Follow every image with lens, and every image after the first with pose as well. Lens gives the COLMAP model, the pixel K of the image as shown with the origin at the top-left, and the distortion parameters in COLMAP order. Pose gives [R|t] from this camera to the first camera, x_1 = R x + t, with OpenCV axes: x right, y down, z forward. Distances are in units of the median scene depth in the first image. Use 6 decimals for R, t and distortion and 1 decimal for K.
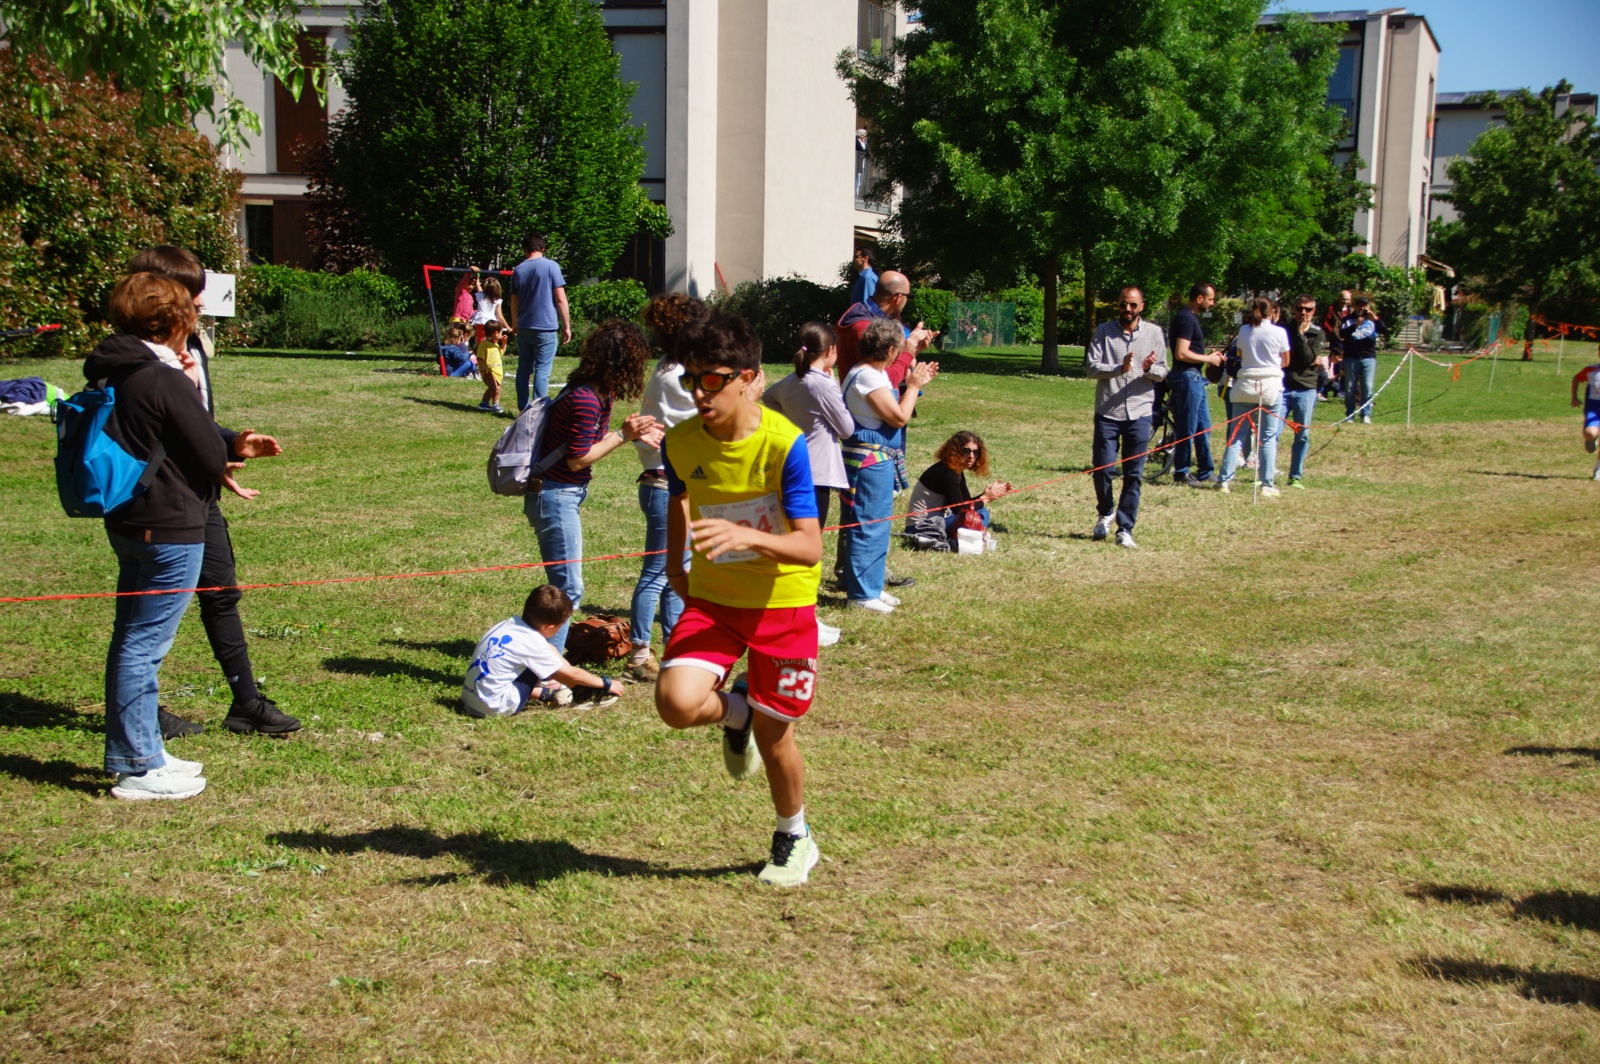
lens RADIAL K [[2603.3, 0, 795.6], [0, 2603.3, 572.9], [0, 0, 1]] dist [0.206192, 1.267688]
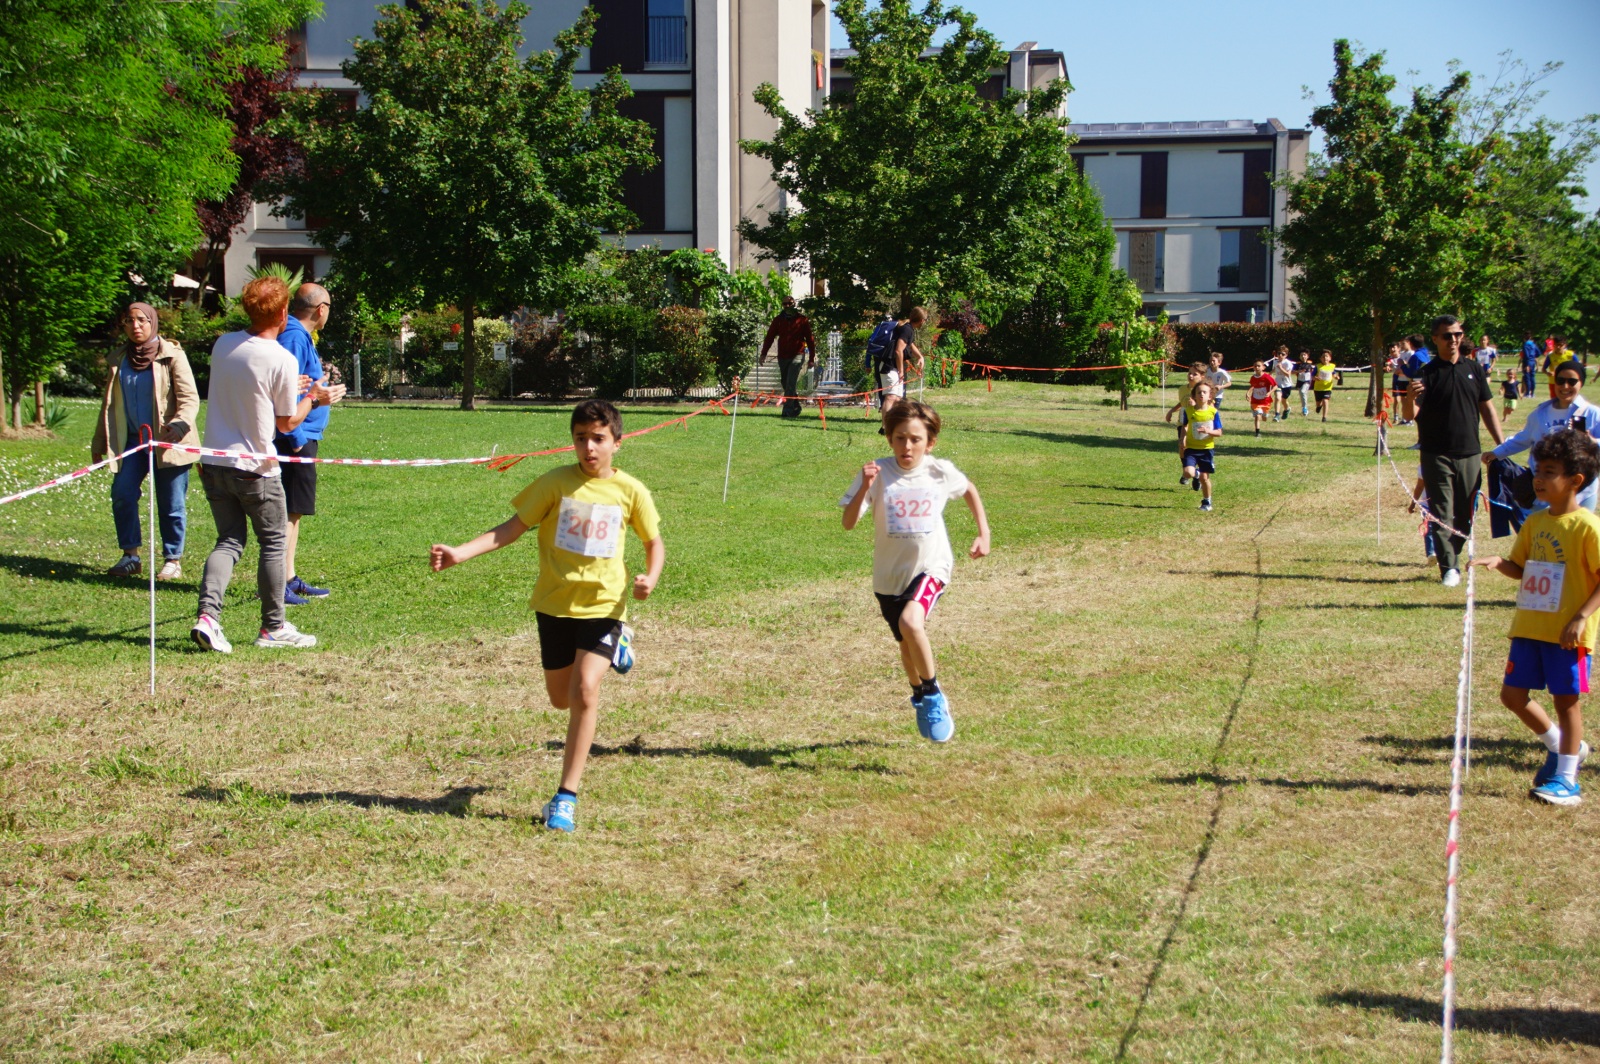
lens RADIAL K [[3046.8, 0, 795.2], [0, 3046.8, 569.0], [0, 0, 1]] dist [0.342704, 1.884172]
pose [[0.984399, -0.030181, 0.173346, 0.135273], [0.034788, 0.999116, -0.023605, -0.032188], [-0.172480, 0.029268, 0.984578, 0.342919]]
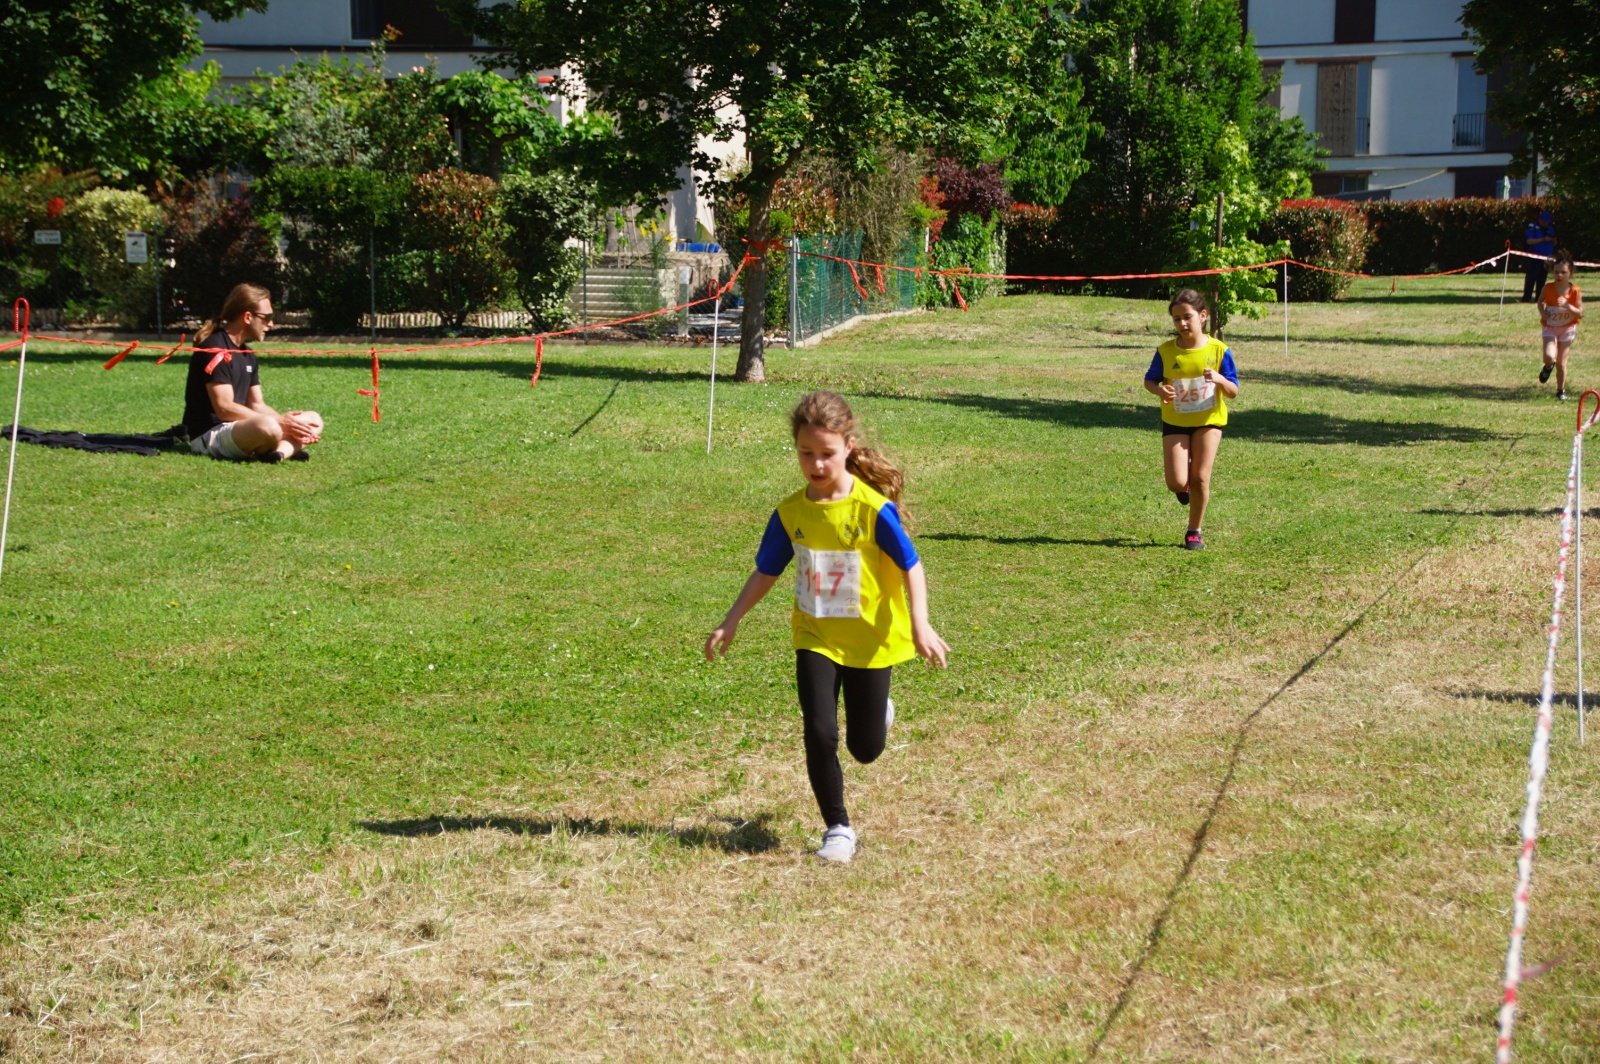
lens RADIAL K [[4105.8, 0, 796.6], [0, 4105.8, 582.6], [0, 0, 1]] dist [0.679711, 3.163161]
pose [[0.988418, -0.035528, 0.147540, 0.209741], [0.038267, 0.999143, -0.015762, -0.048031], [-0.146853, 0.021225, 0.988931, 0.521656]]
